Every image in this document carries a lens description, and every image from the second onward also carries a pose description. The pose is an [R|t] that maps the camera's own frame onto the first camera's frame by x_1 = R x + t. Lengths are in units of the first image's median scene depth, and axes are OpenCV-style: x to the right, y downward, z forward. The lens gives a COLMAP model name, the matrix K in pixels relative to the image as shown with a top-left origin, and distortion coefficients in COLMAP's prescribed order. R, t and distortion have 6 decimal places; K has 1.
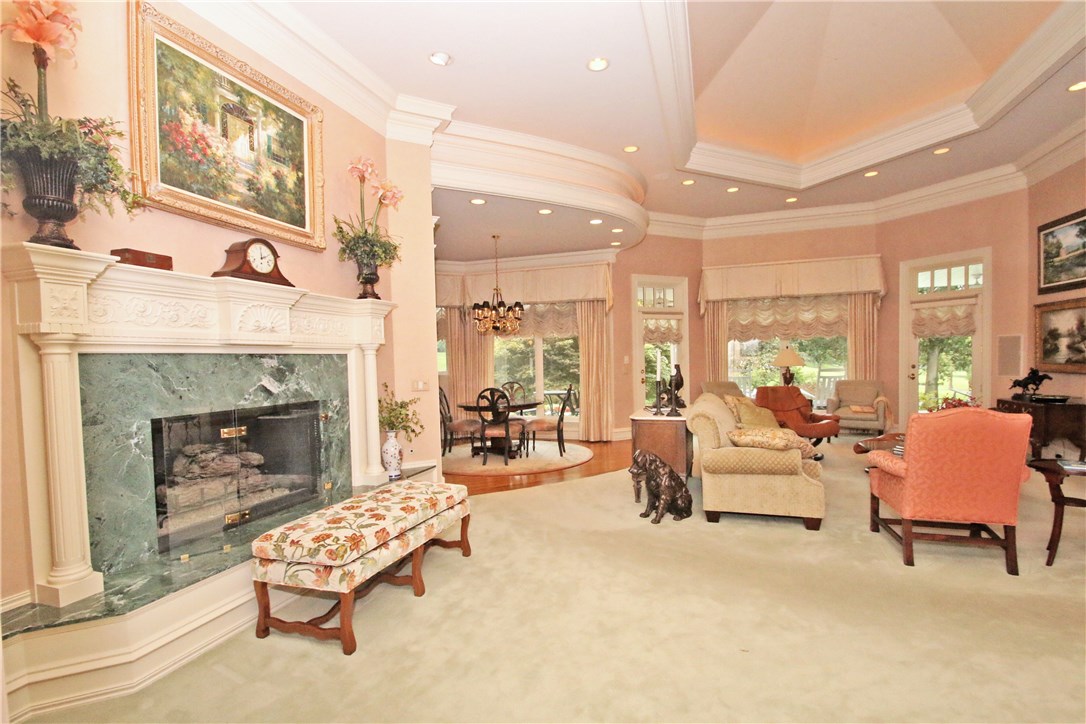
lens RADIAL K [[518.0, 0, 542.2], [0, 518.0, 380.3], [0, 0, 1]] dist [0.012403, -0.013398]
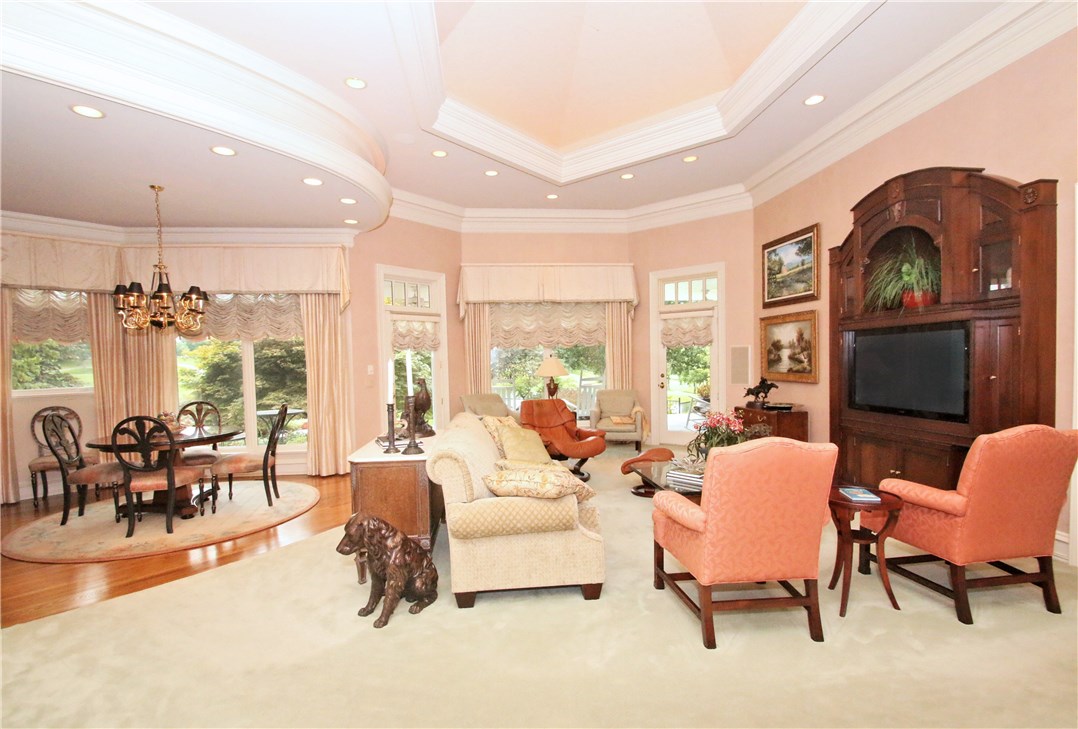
lens RADIAL K [[511.9, 0, 539.0], [0, 511.9, 364.5], [0, 0, 1]] dist [0.026377, 0.000043]
pose [[0.910278, -0.000331, 0.413998, 0.089098], [0.017509, 0.999136, -0.037700, -0.016607], [-0.413628, 0.041566, 0.909497, 0.212696]]
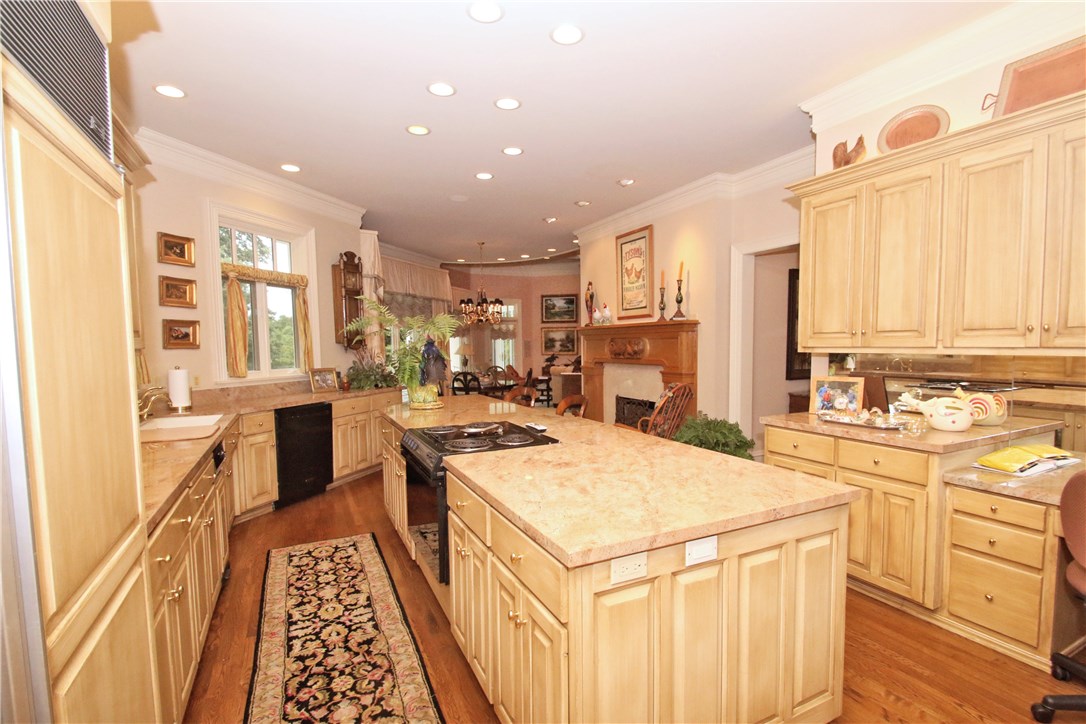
lens RADIAL K [[518.0, 0, 542.2], [0, 518.0, 380.3], [0, 0, 1]] dist [0.012403, -0.013398]
pose [[0.018005, -0.048774, 0.998648, -1.401154], [0.047013, 0.997746, 0.047882, -0.014326], [-0.998732, 0.046087, 0.020257, 0.907265]]
